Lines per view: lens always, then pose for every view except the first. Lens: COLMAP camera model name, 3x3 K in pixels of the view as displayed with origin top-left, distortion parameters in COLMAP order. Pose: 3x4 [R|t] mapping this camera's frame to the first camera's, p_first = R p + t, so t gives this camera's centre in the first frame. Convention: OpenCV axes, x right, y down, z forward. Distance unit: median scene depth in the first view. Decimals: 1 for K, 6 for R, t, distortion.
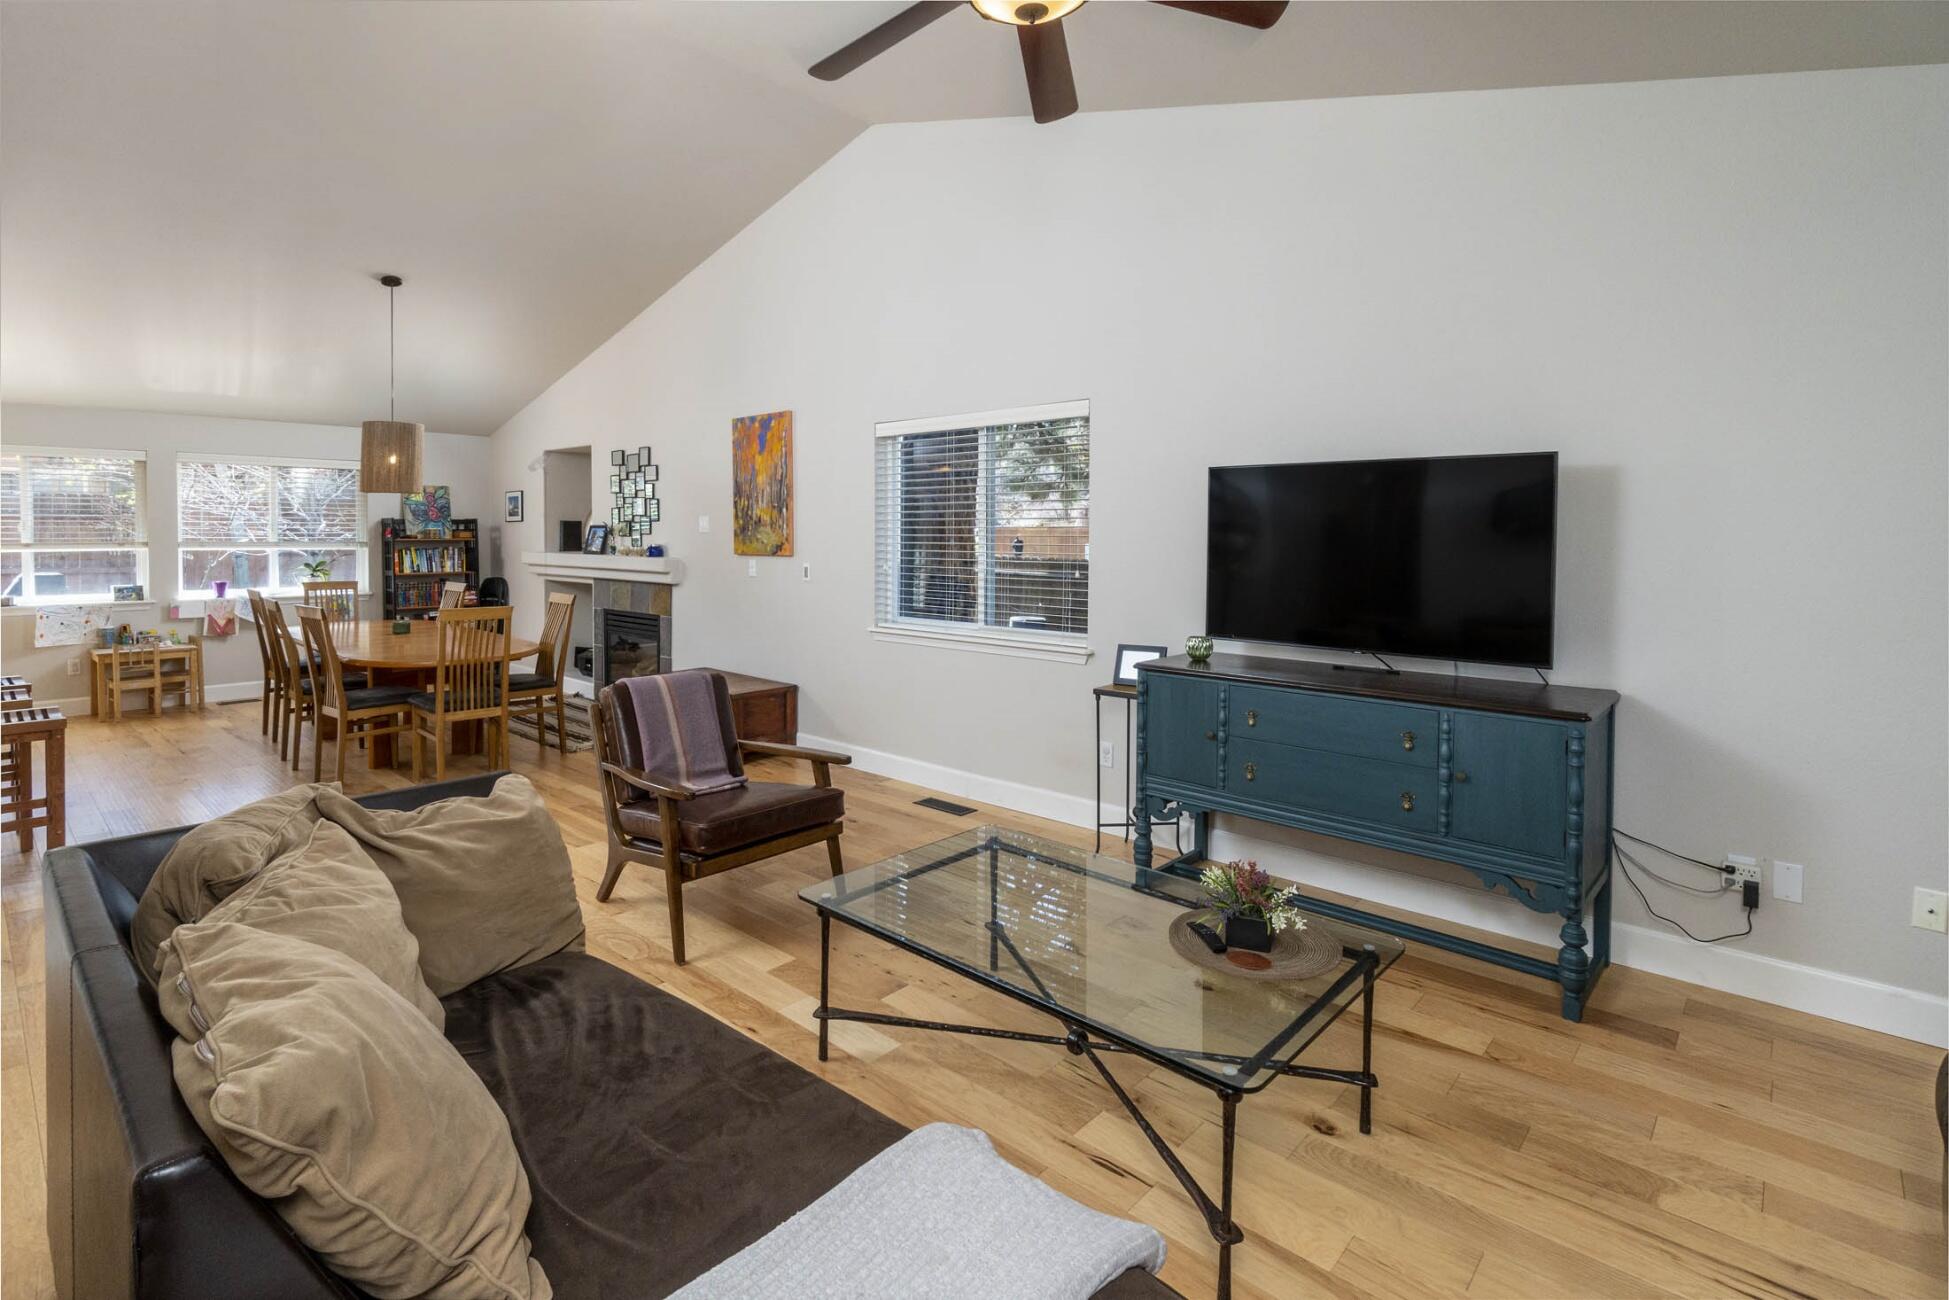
lens RADIAL K [[921.9, 0, 973.7], [0, 921.9, 551.4], [0, 0, 1]] dist [-0.000366, 0.000400]
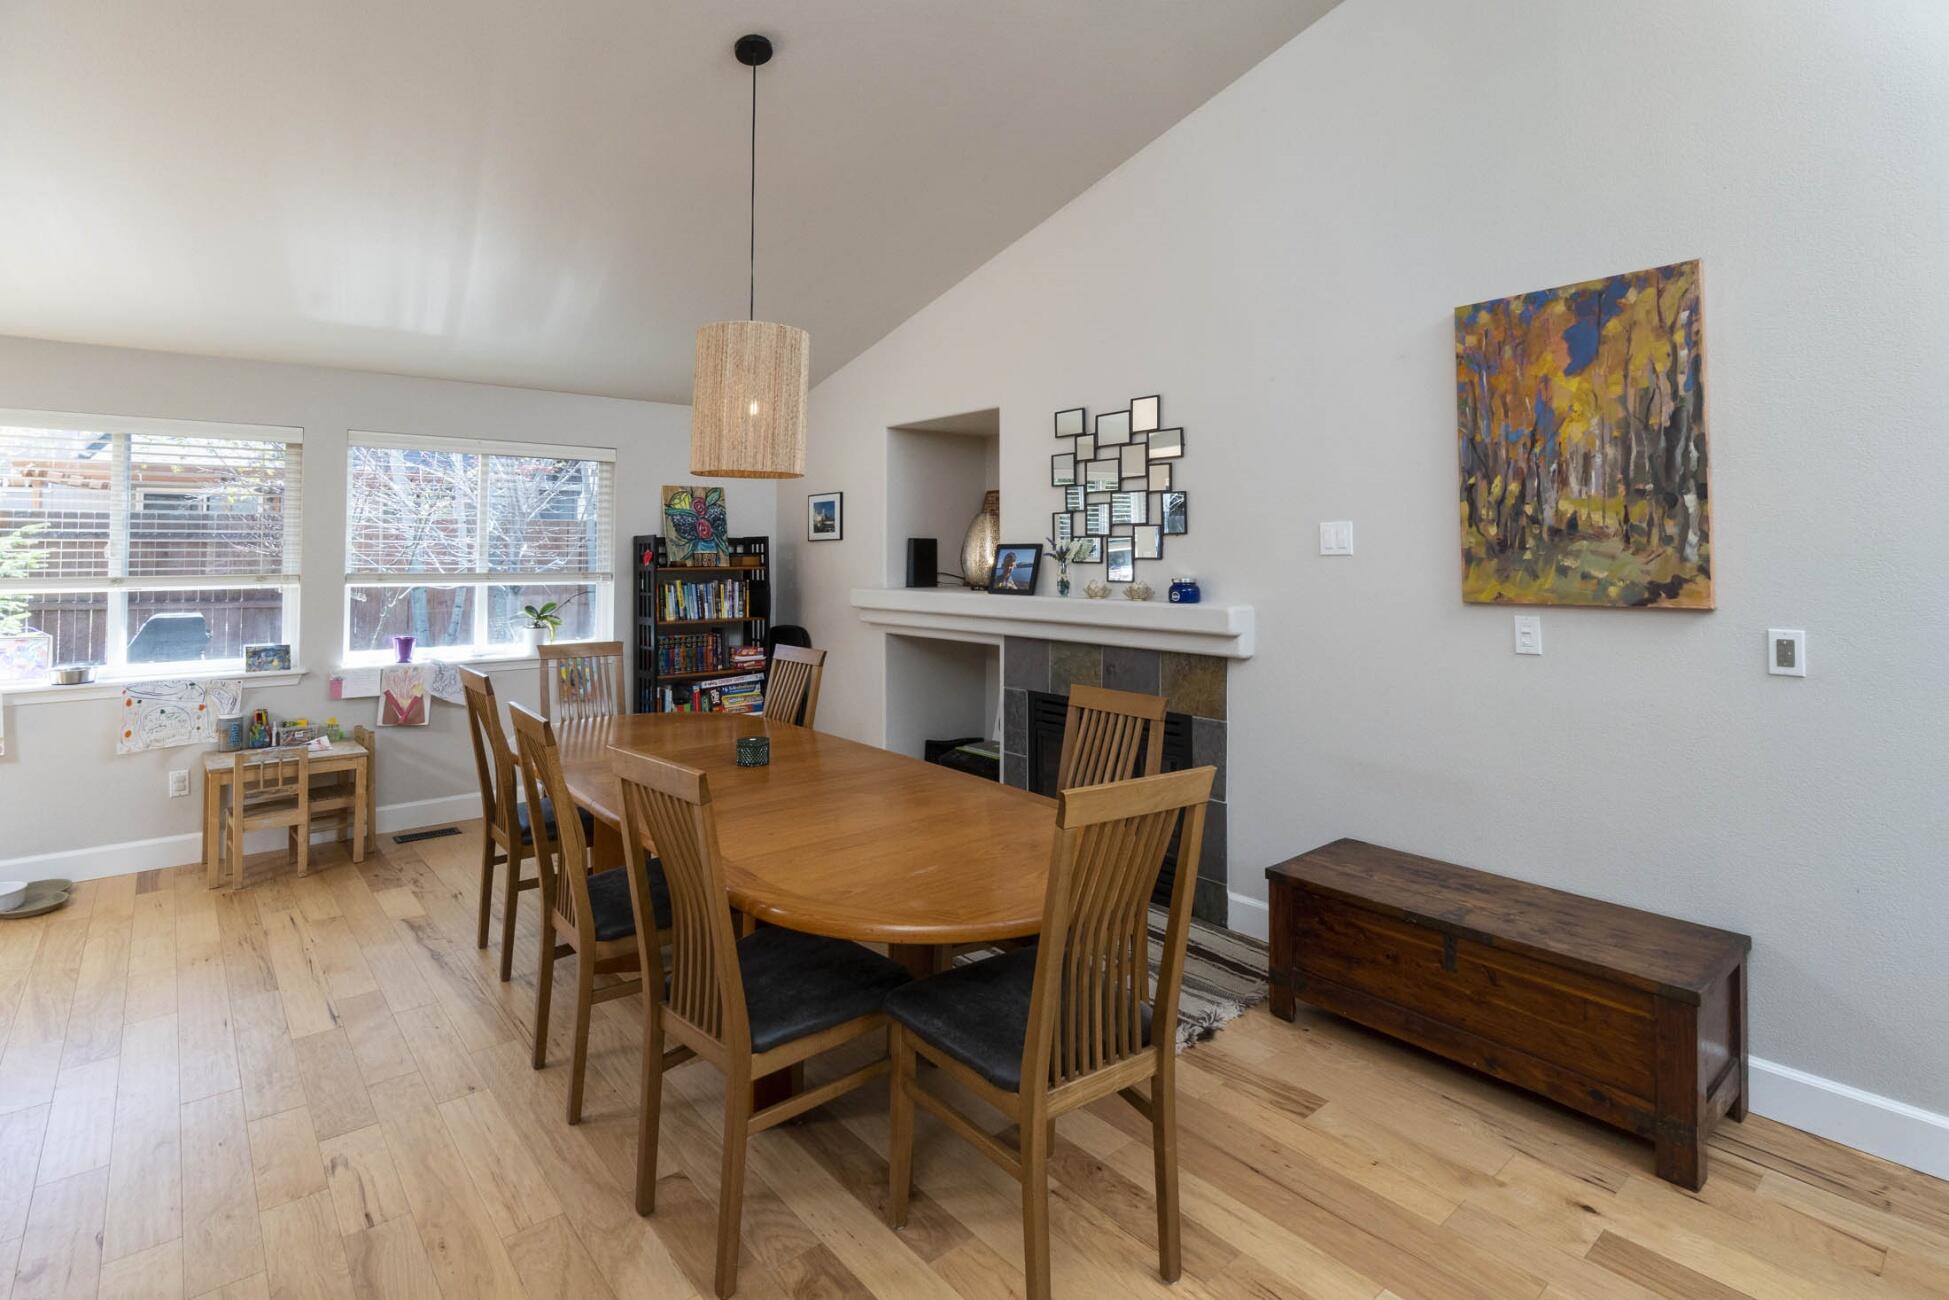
lens RADIAL K [[924.8, 0, 984.1], [0, 924.8, 527.6], [0, 0, 1]] dist [-0.001773, -0.000351]
pose [[0.993710, -0.006603, -0.111786, -0.377233], [0.000709, 0.998611, -0.052676, -0.008454], [0.111978, 0.052266, 0.992335, 0.442817]]
